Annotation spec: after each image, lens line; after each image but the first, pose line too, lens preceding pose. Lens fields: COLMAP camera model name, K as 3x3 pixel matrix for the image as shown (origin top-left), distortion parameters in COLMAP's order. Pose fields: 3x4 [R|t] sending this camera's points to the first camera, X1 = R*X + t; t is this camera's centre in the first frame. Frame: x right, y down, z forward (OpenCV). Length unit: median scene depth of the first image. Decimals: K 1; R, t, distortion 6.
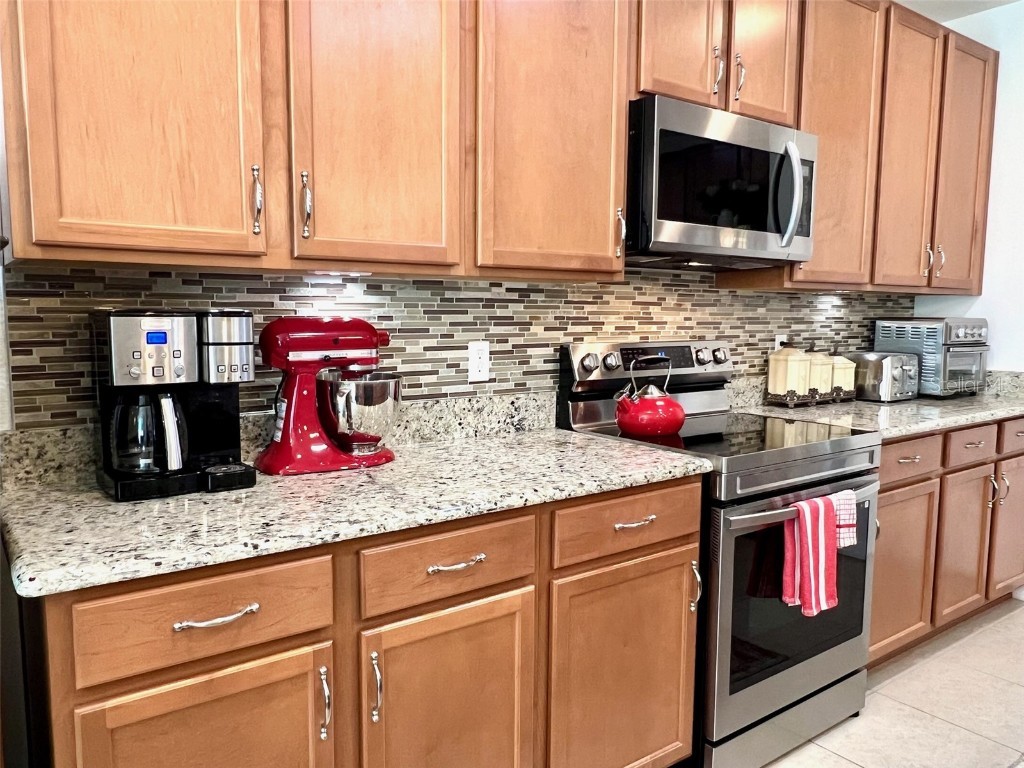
lens RADIAL K [[760.7, 0, 509.9], [0, 760.7, 388.9], [0, 0, 1]] dist [0.003697, -0.006334]
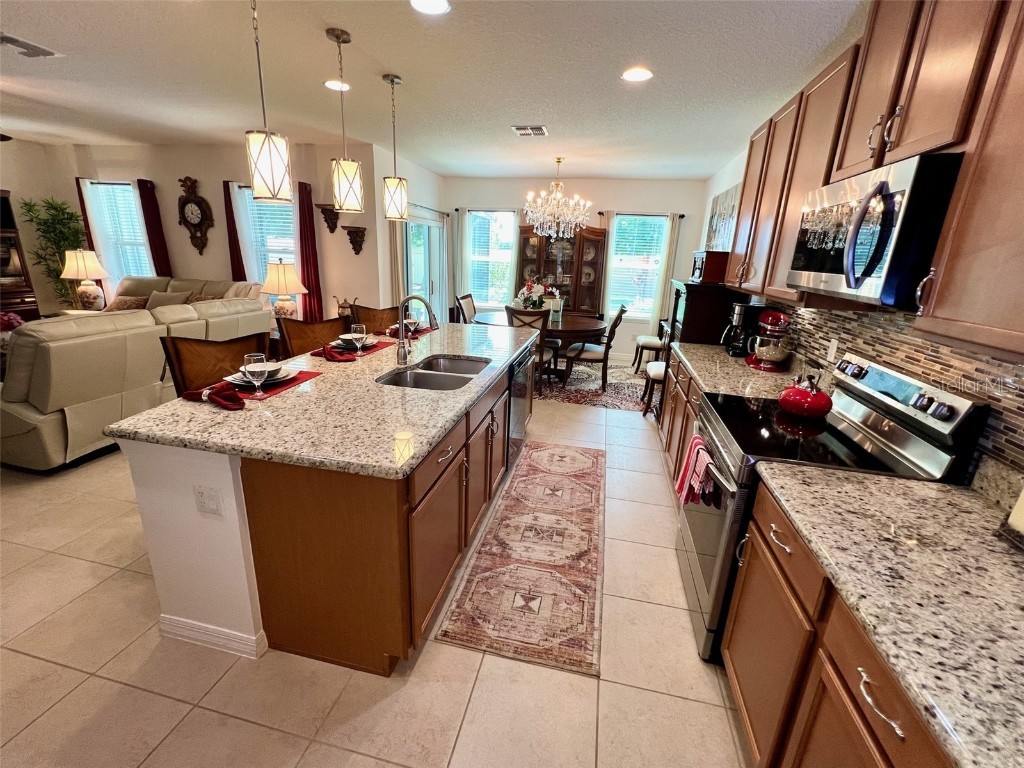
lens RADIAL K [[439.2, 0, 510.5], [0, 439.2, 384.3], [0, 0, 1]] dist [-0.000659, -0.000198]
pose [[-0.748857, 0.153599, -0.644686, 1.159983], [-0.114013, 0.928410, 0.353633, -0.233136], [0.652851, 0.338323, -0.677734, 1.190198]]
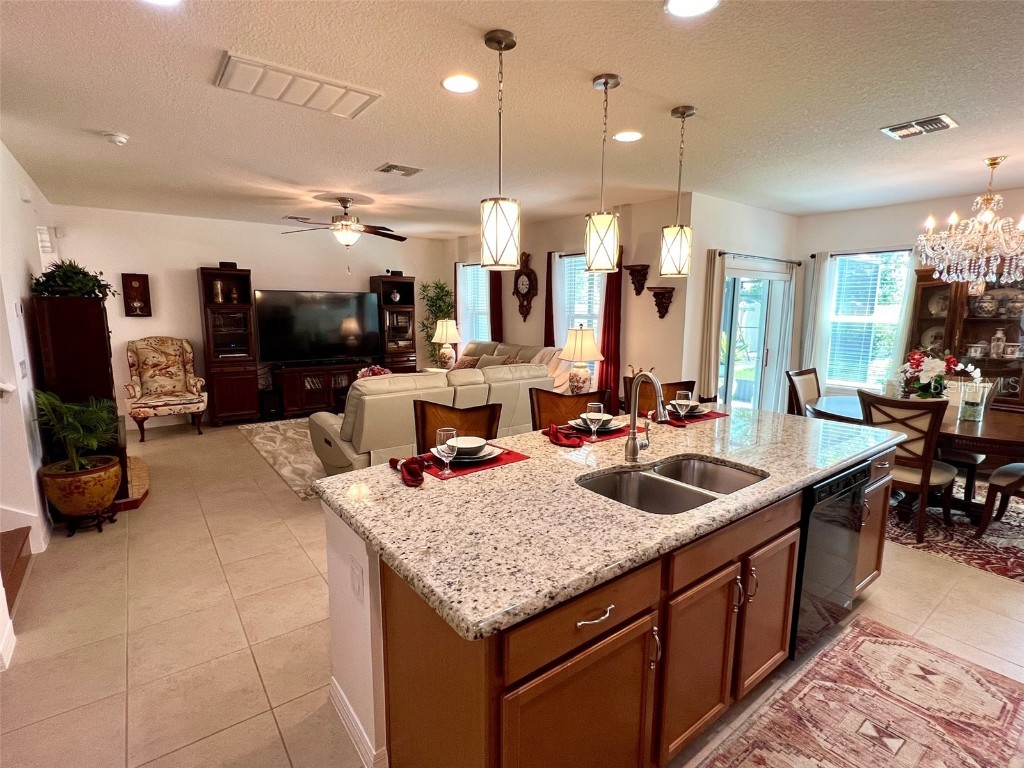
lens RADIAL K [[503.5, 0, 510.8], [0, 503.5, 387.5], [0, 0, 1]] dist [-0.001509, 0.000387]
pose [[-0.999814, -0.008958, -0.017100, 0.892162], [-0.013098, 0.965515, 0.260016, -0.237459], [0.014181, 0.260192, -0.965453, 1.128444]]
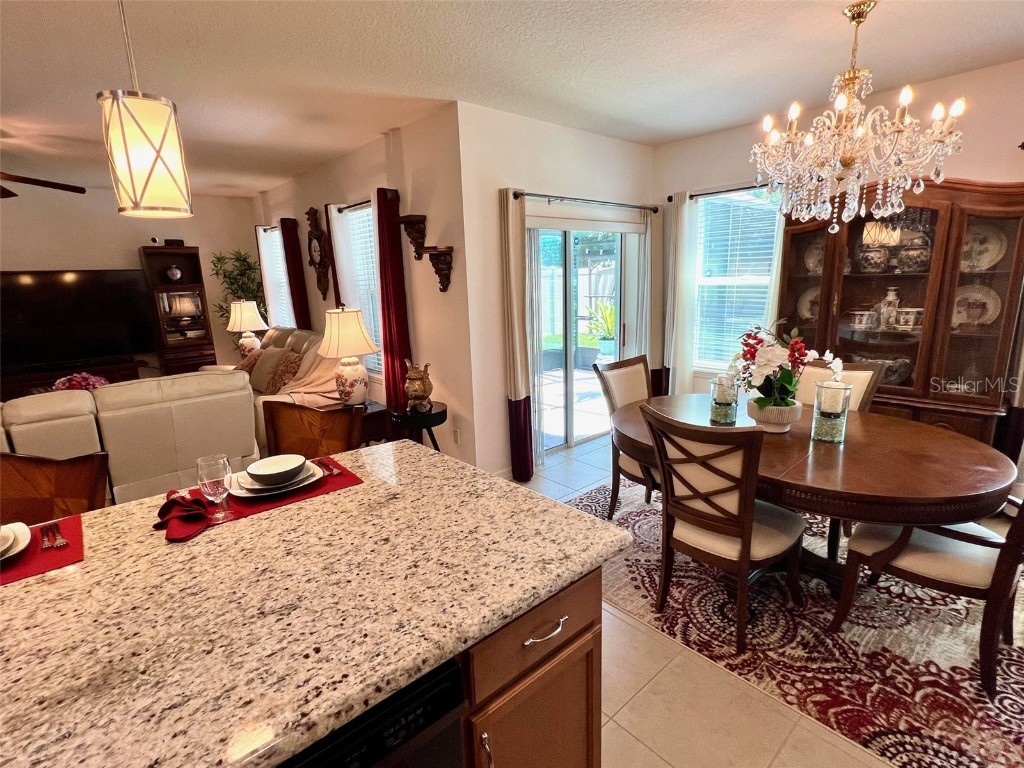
lens RADIAL K [[503.5, 0, 512.1], [0, 503.5, 387.2], [0, 0, 1]] dist [-0.001509, 0.000387]
pose [[-0.995452, 0.045829, -0.083515, 0.129376], [0.017119, 0.948464, 0.316421, -0.173306], [0.093712, 0.313552, -0.944936, 0.508121]]
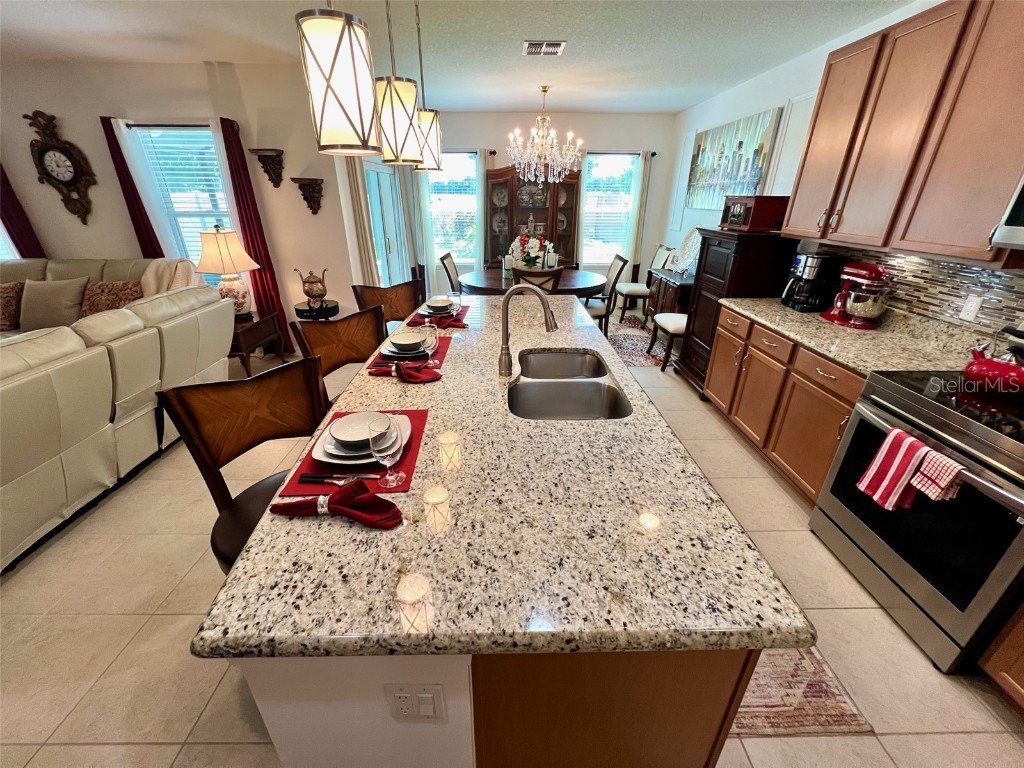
lens RADIAL K [[409.5, 0, 511.6], [0, 409.5, 383.8], [0, 0, 1]] dist [-0.000999, 0.000234]
pose [[-0.577781, 0.333618, -0.744895, 1.228531], [-0.090676, 0.880759, 0.464802, -0.209684], [0.811139, 0.336098, -0.478635, 0.643990]]
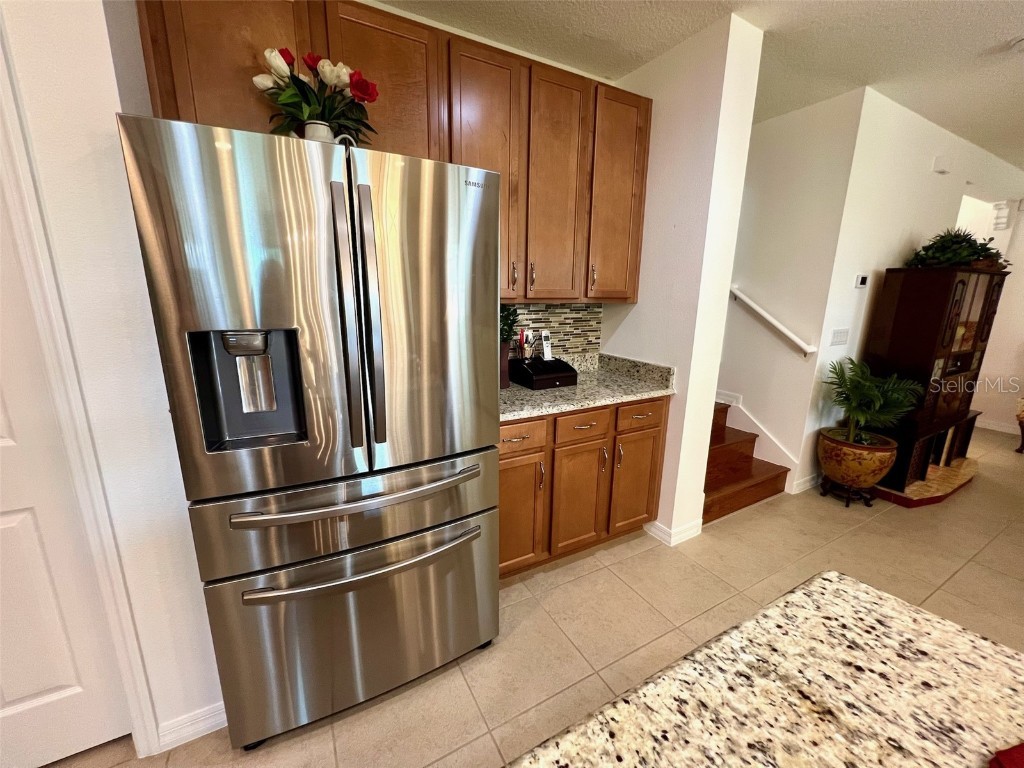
lens RADIAL K [[408.9, 0, 511.8], [0, 408.9, 384.3], [0, 0, 1]] dist [0.000072, 0.000075]
pose [[0.120928, -0.224666, 0.966903, 0.870523], [0.087625, 0.972665, 0.215046, -0.118119], [-0.988786, 0.058719, 0.137309, 0.572781]]
